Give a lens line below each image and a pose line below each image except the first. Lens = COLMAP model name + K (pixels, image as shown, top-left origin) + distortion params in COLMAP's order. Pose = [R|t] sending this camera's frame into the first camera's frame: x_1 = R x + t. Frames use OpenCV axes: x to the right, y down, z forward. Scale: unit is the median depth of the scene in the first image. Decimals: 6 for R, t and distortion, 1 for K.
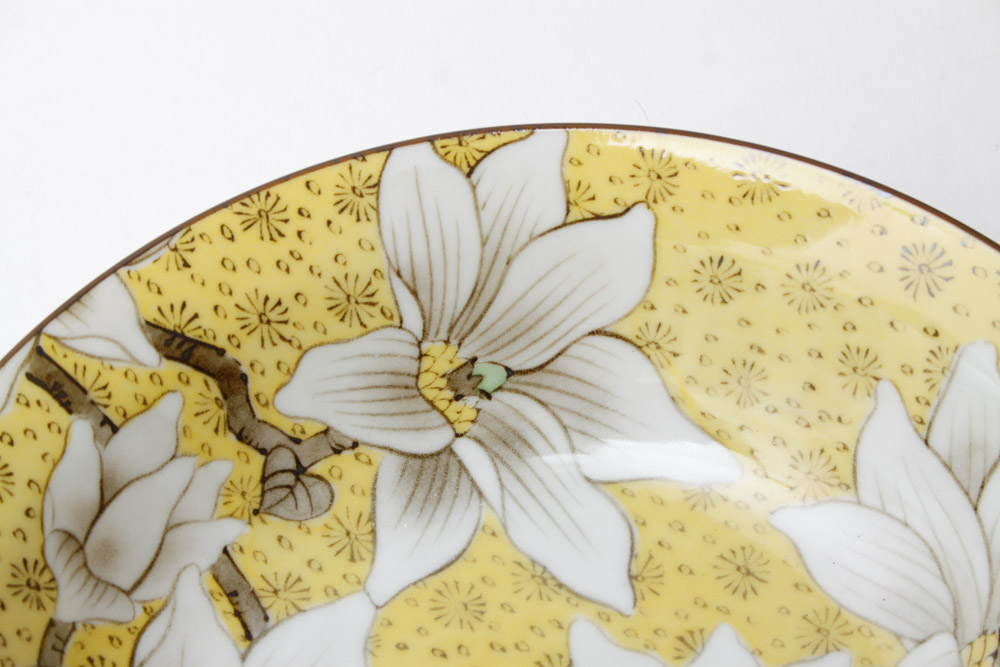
lens RADIAL K [[2277.9, 0, 506.5], [0, 2277.9, 335.0], [0, 0, 1]] dist [0.082358, 0.000000]
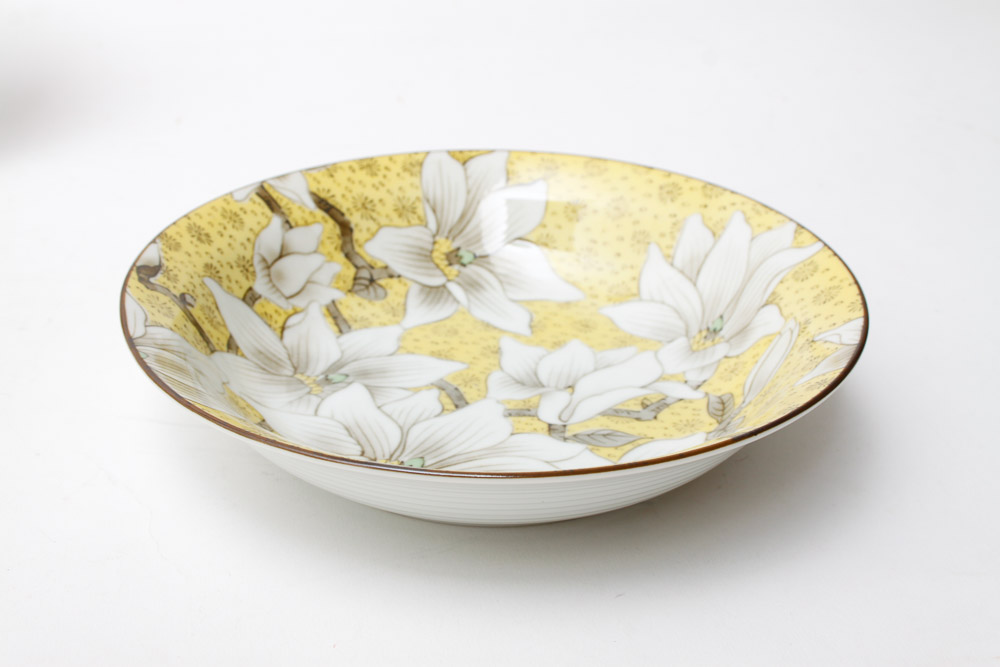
lens RADIAL K [[1434.9, 0, 508.2], [0, 1434.9, 332.9], [0, 0, 1]] dist [-0.050266, 0.000000]
pose [[0.996648, 0.074695, 0.033375, -0.007713], [-0.044873, 0.840196, -0.540424, 0.812482], [-0.068408, 0.537114, 0.840731, -0.076679]]
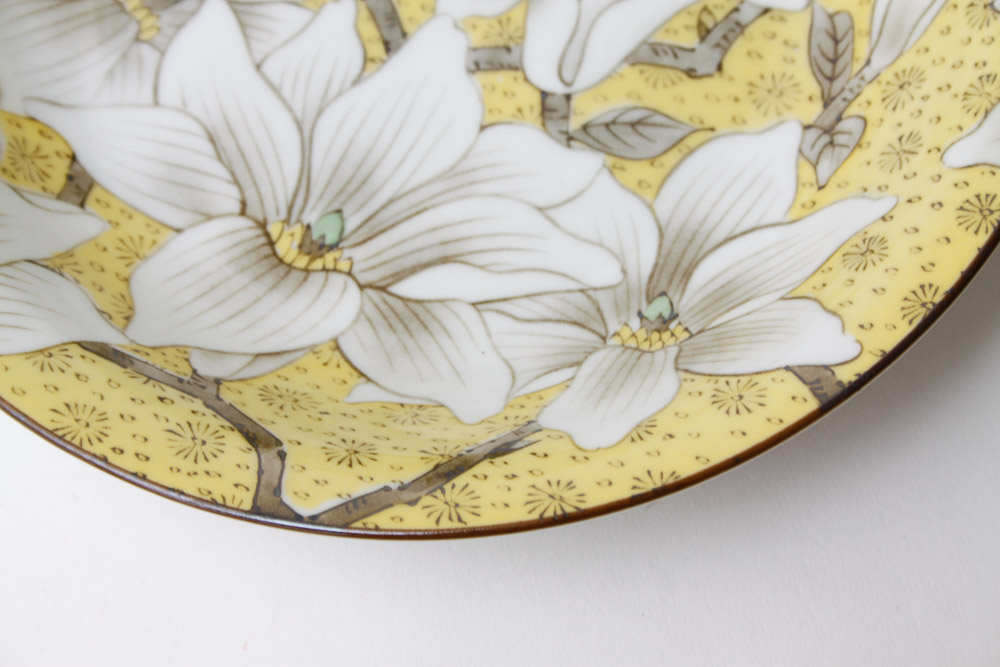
lens RADIAL K [[2277.9, 0, 508.0], [0, 2277.9, 333.4], [0, 0, 1]] dist [0.082358, 0.000000]
pose [[0.999497, -0.016617, 0.027011, 0.020343], [0.010684, 0.978377, 0.206552, 0.138774], [-0.029859, -0.206160, 0.978063, -0.174444]]
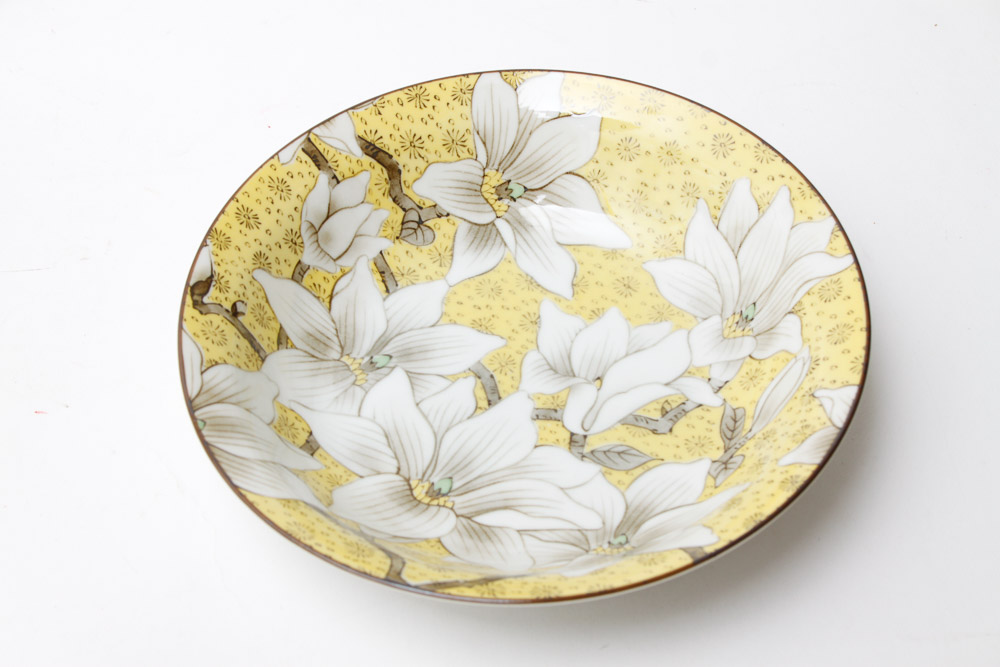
lens RADIAL K [[2089.3, 0, 507.3], [0, 2089.3, 332.0], [0, 0, 1]] dist [0.031872, 0.000000]
pose [[0.993714, 0.103213, -0.043356, 0.082798], [-0.108725, 0.982058, -0.154082, 0.451687], [0.026674, 0.157827, 0.987106, -0.881000]]
